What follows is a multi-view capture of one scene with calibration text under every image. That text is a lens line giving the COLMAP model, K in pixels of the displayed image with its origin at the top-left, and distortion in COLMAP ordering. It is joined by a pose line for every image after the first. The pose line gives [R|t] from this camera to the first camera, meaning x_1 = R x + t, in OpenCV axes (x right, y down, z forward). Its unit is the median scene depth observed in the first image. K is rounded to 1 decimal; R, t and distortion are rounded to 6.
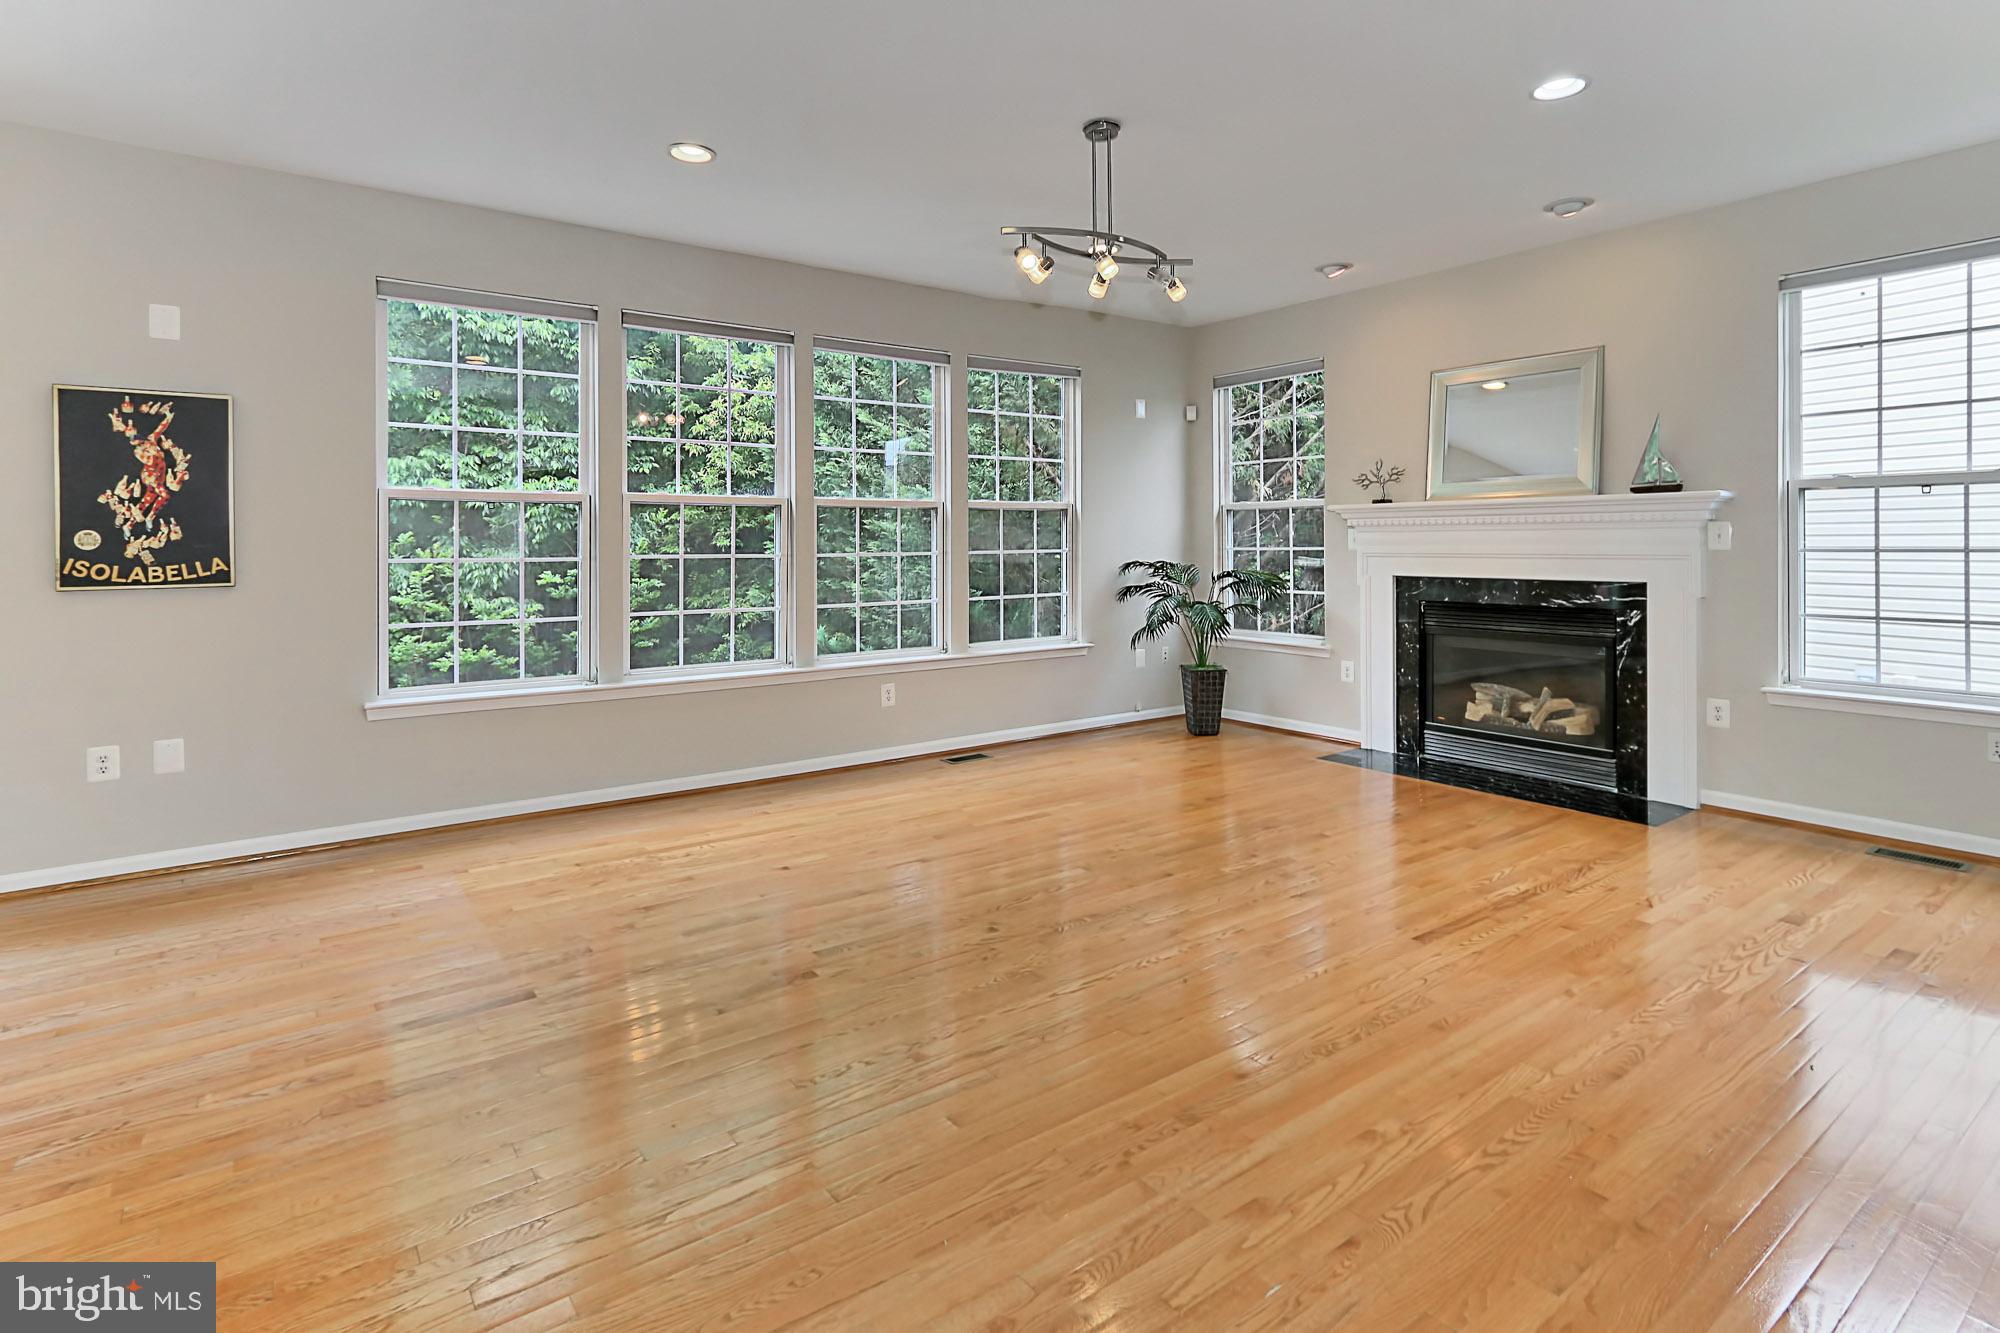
lens RADIAL K [[1002.3, 0, 928.8], [0, 1002.3, 548.4], [0, 0, 1]] dist [-0.002075, -0.000393]
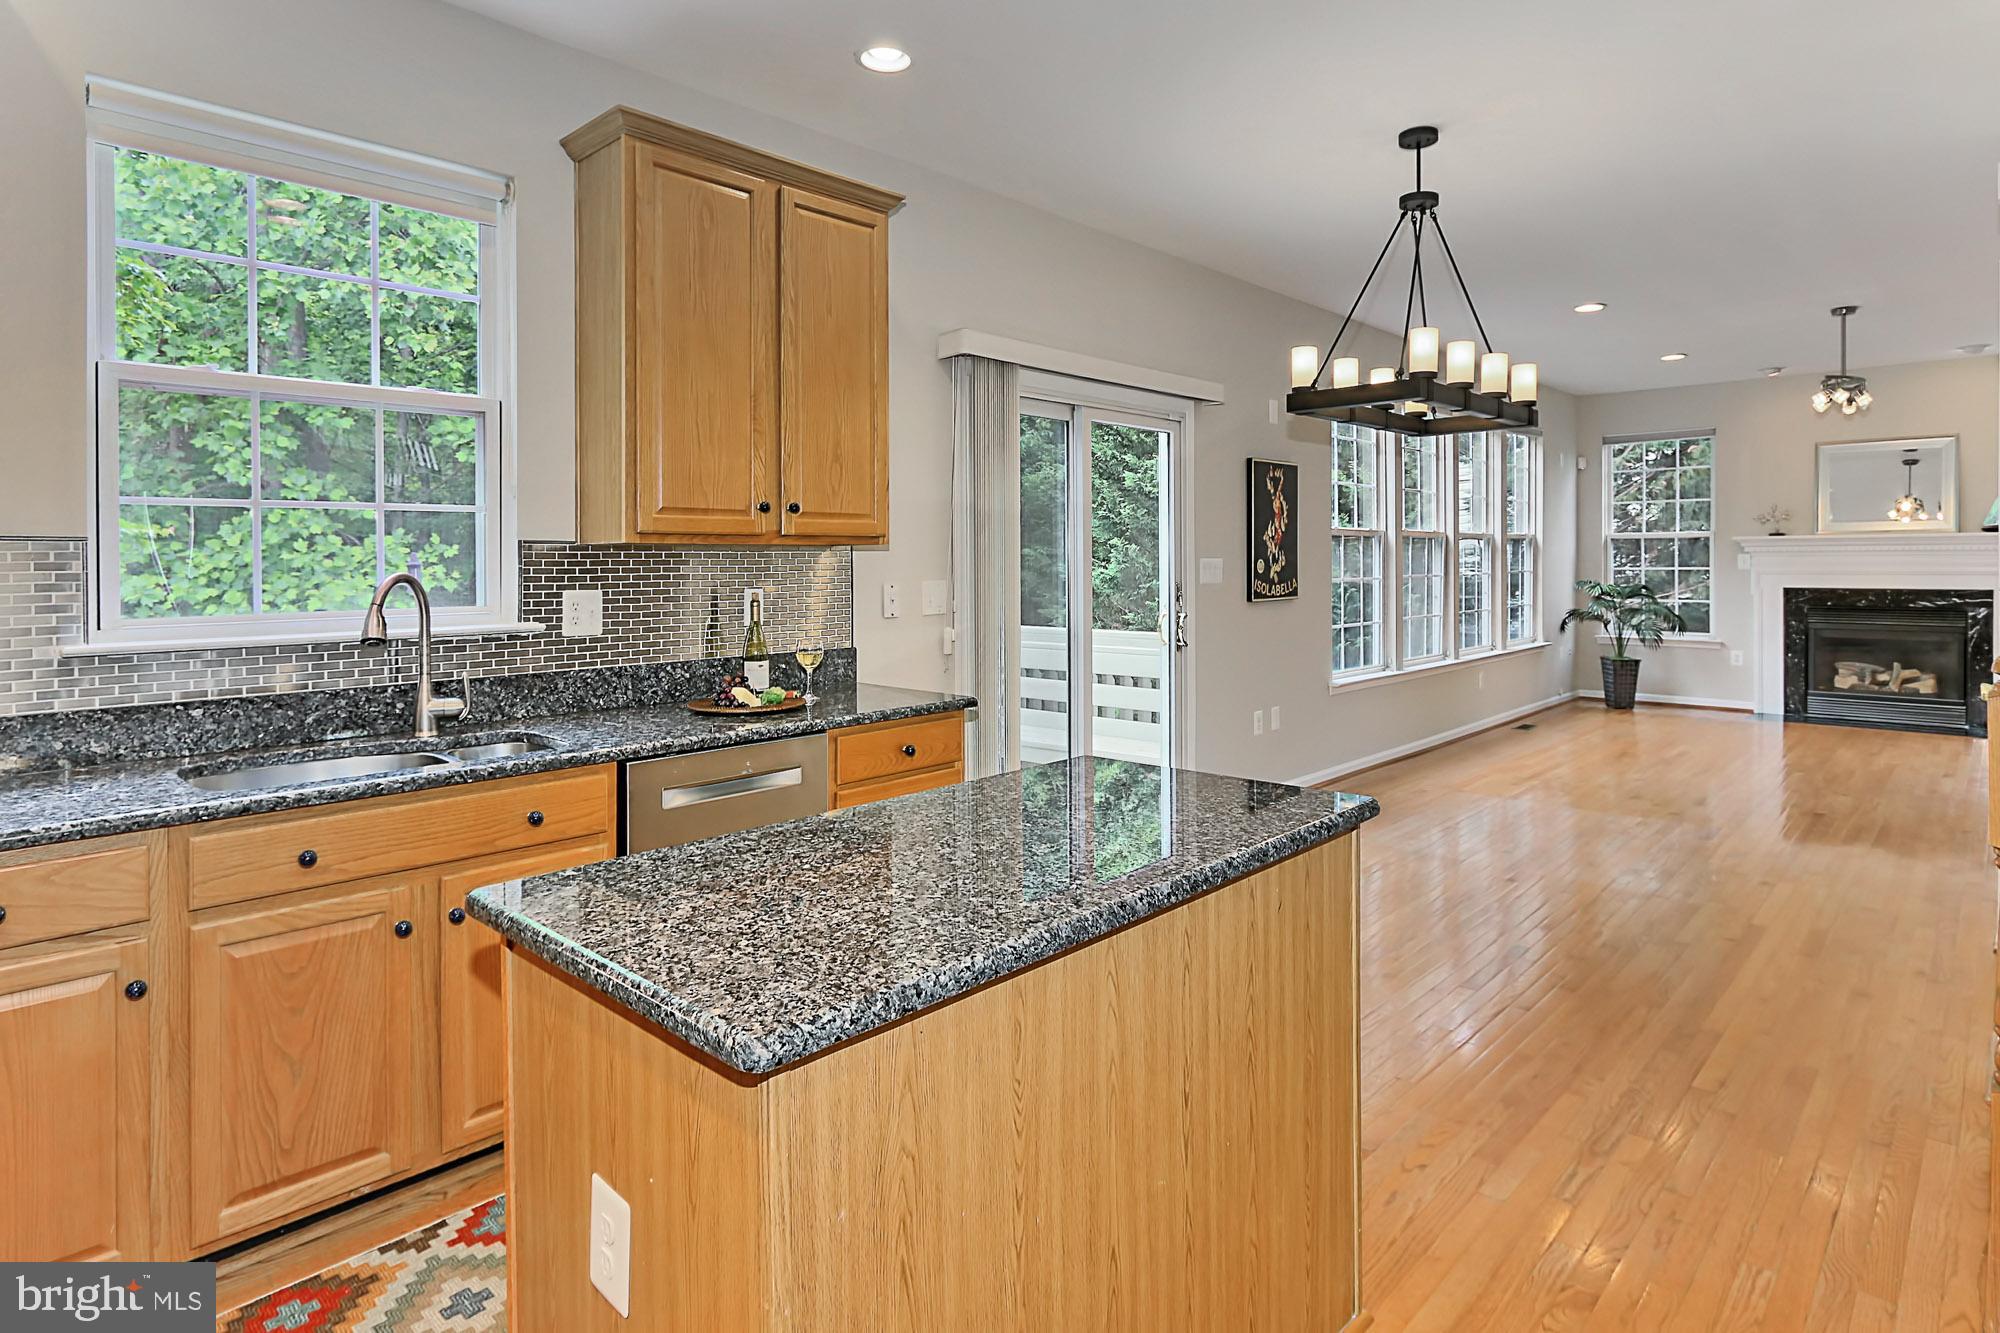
lens RADIAL K [[1089.6, 0, 1016.0], [0, 1089.6, 574.0], [0, 0, 1]] dist [-0.008184, 0.000459]
pose [[0.979859, -0.004813, 0.199635, -1.047445], [0.003772, 0.999977, 0.005596, -0.005060], [-0.199657, -0.004730, 0.979854, -0.320272]]
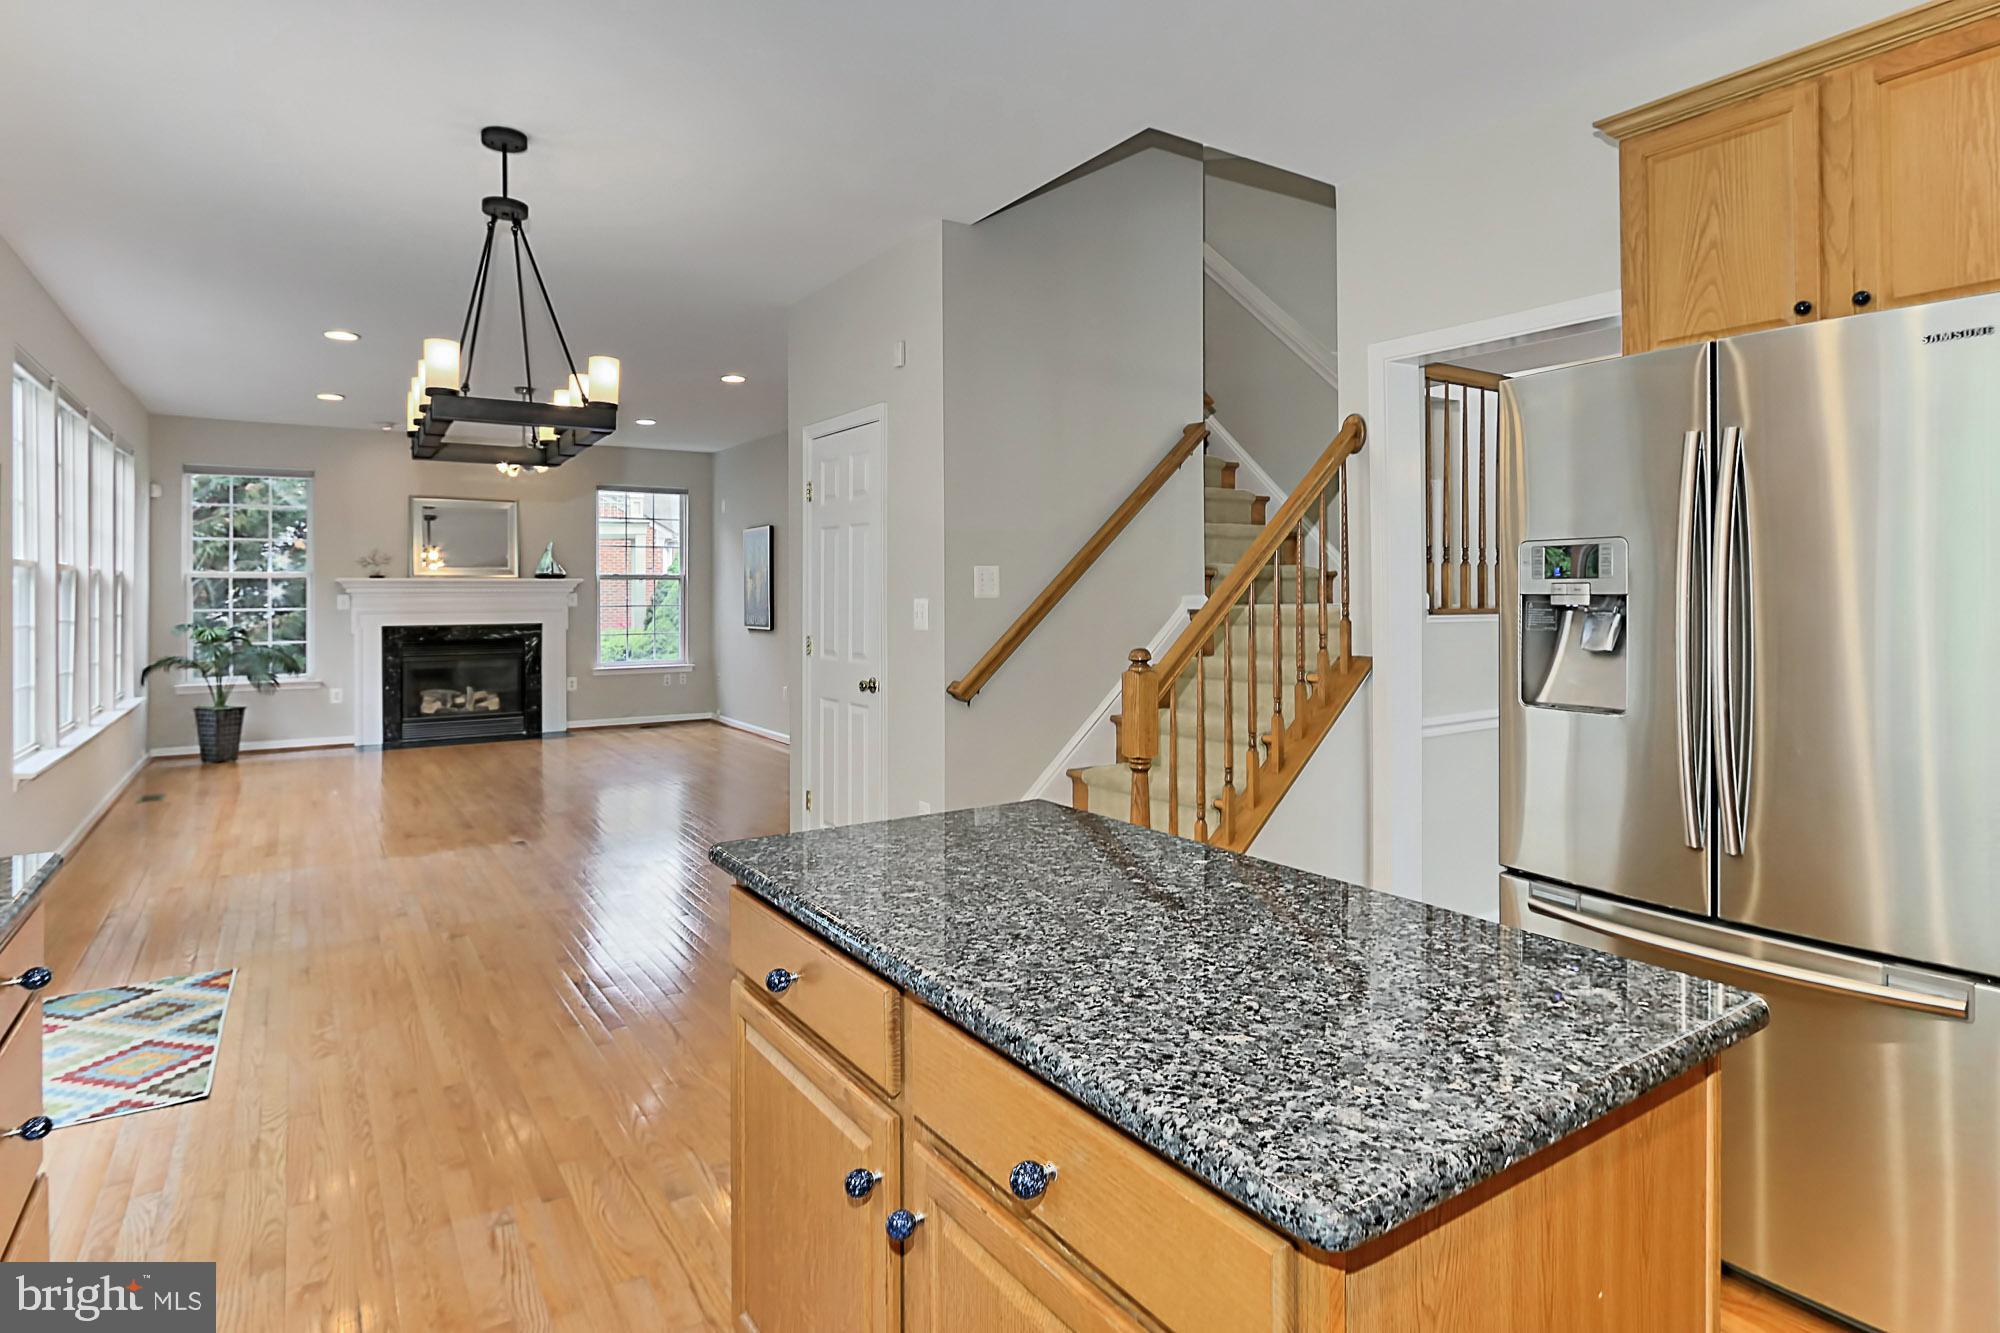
lens RADIAL K [[1026.7, 0, 1011.5], [0, 1026.7, 587.6], [0, 0, 1]] dist [0.002776, 0.000715]
pose [[0.044016, 0.009608, 0.998985, -1.230454], [0.010115, 0.999898, -0.010062, -0.006601], [-0.998980, 0.010547, 0.043914, -0.022320]]
